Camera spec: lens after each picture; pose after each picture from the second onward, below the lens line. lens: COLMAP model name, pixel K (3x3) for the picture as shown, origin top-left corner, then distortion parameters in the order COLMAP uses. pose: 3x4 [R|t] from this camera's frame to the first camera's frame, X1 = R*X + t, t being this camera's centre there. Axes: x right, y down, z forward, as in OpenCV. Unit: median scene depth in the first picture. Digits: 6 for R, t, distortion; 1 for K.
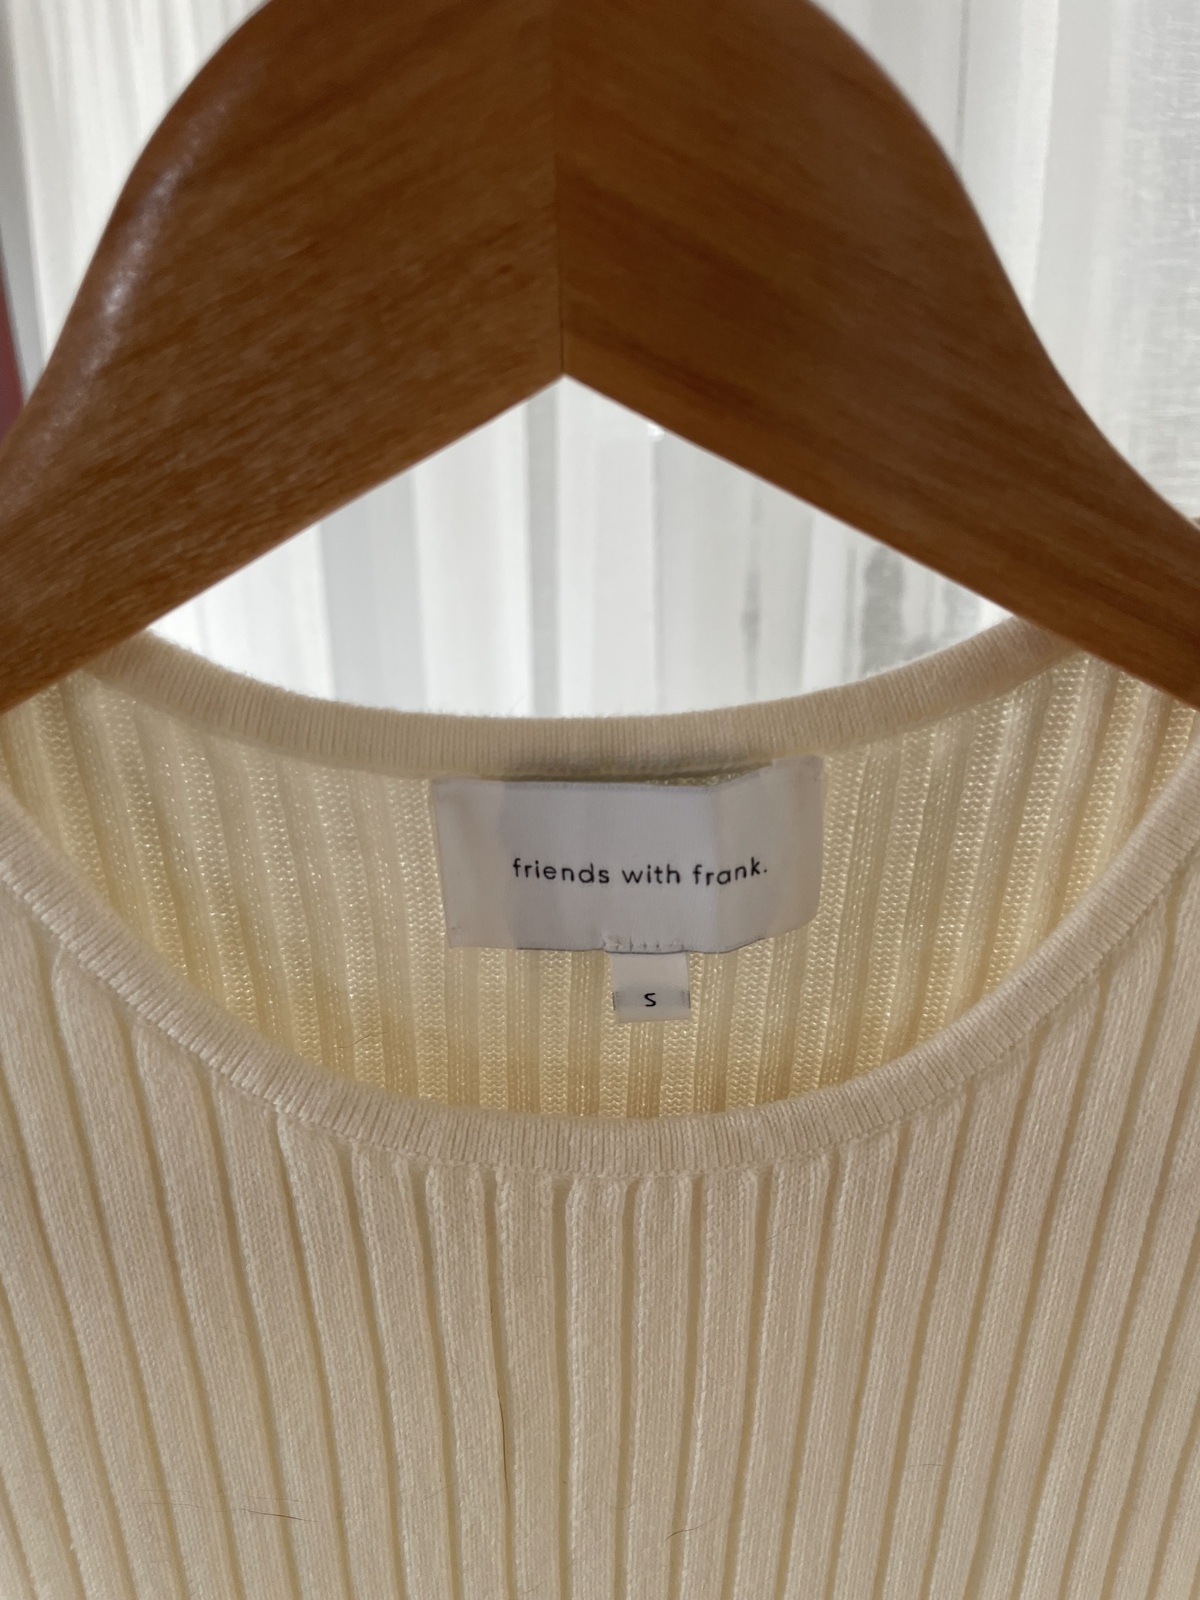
lens RADIAL K [[1183.9, 0, 600.0], [0, 1183.9, 800.0], [0, 0, 1]] dist [0.054450, -0.066288]
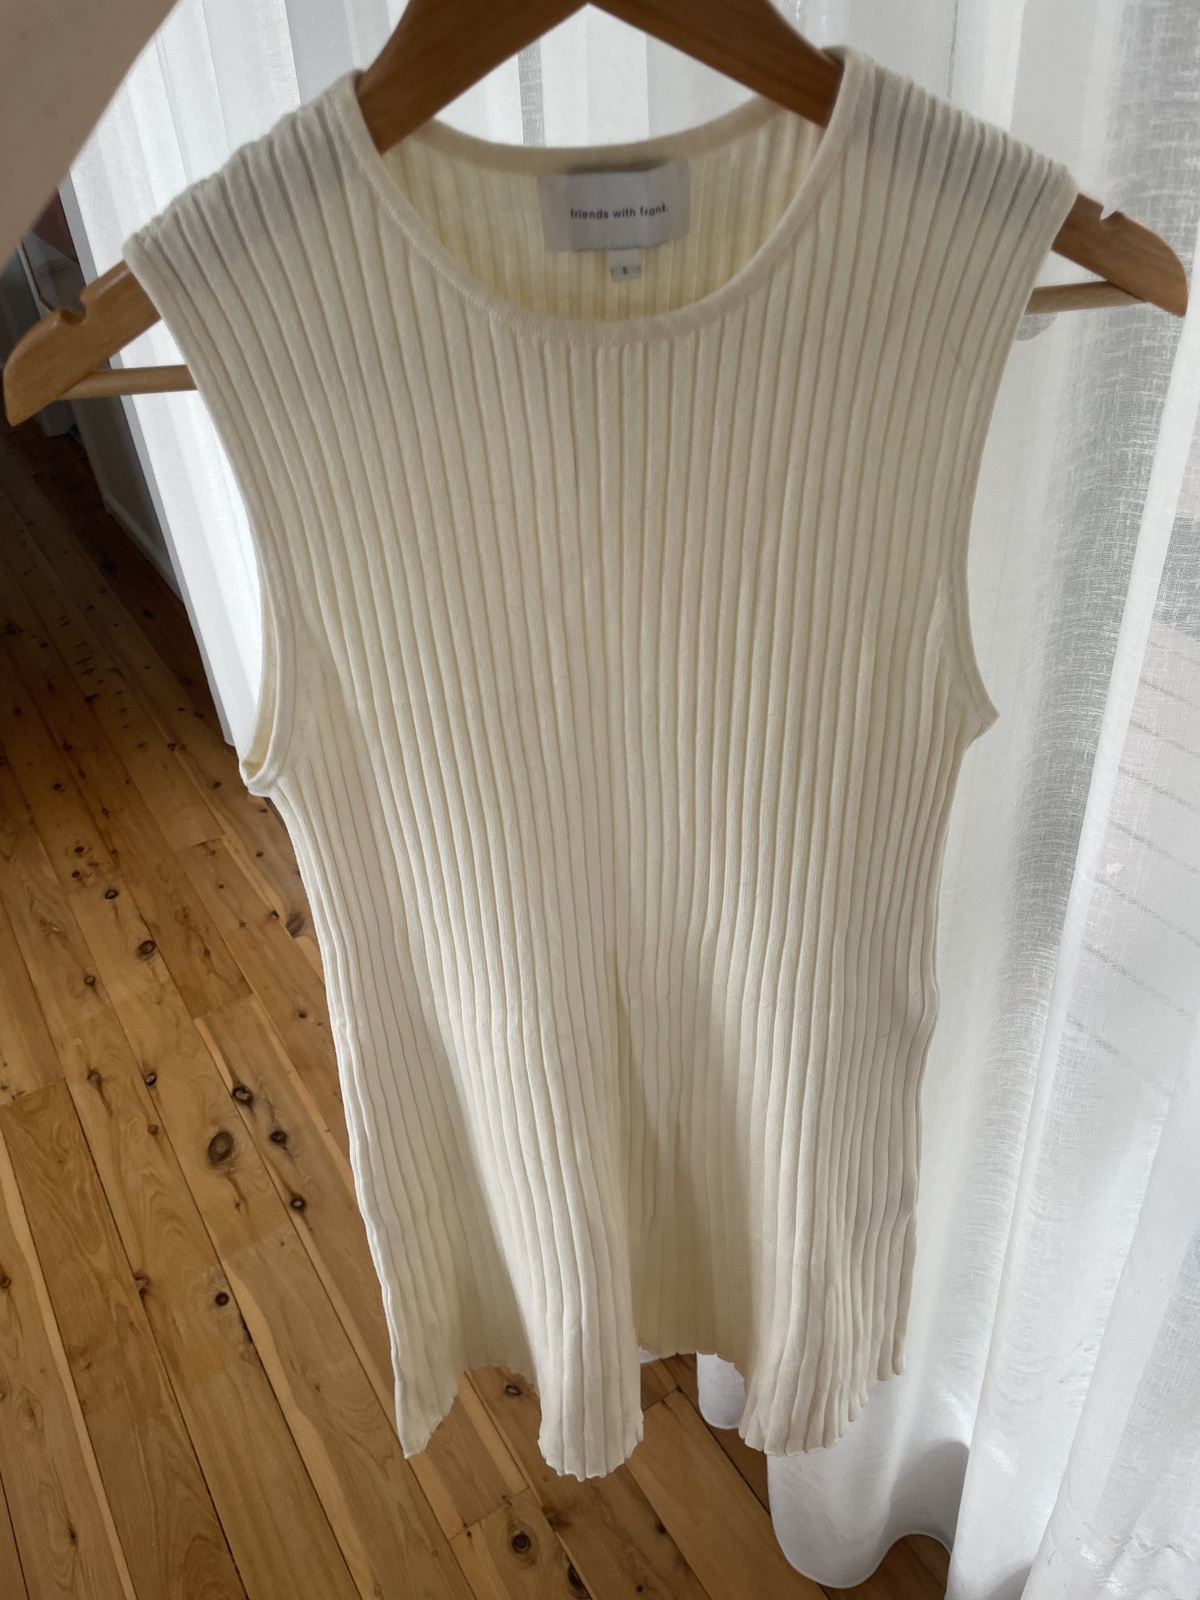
lens RADIAL K [[1181.2, 0, 592.4], [0, 1181.2, 783.5], [0, 0, 1]] dist [0.093194, -0.108522]
pose [[0.998617, -0.051784, 0.009118, -0.112113], [0.045650, 0.939900, 0.338384, 0.334567], [-0.026093, -0.337500, 0.940964, -1.850576]]
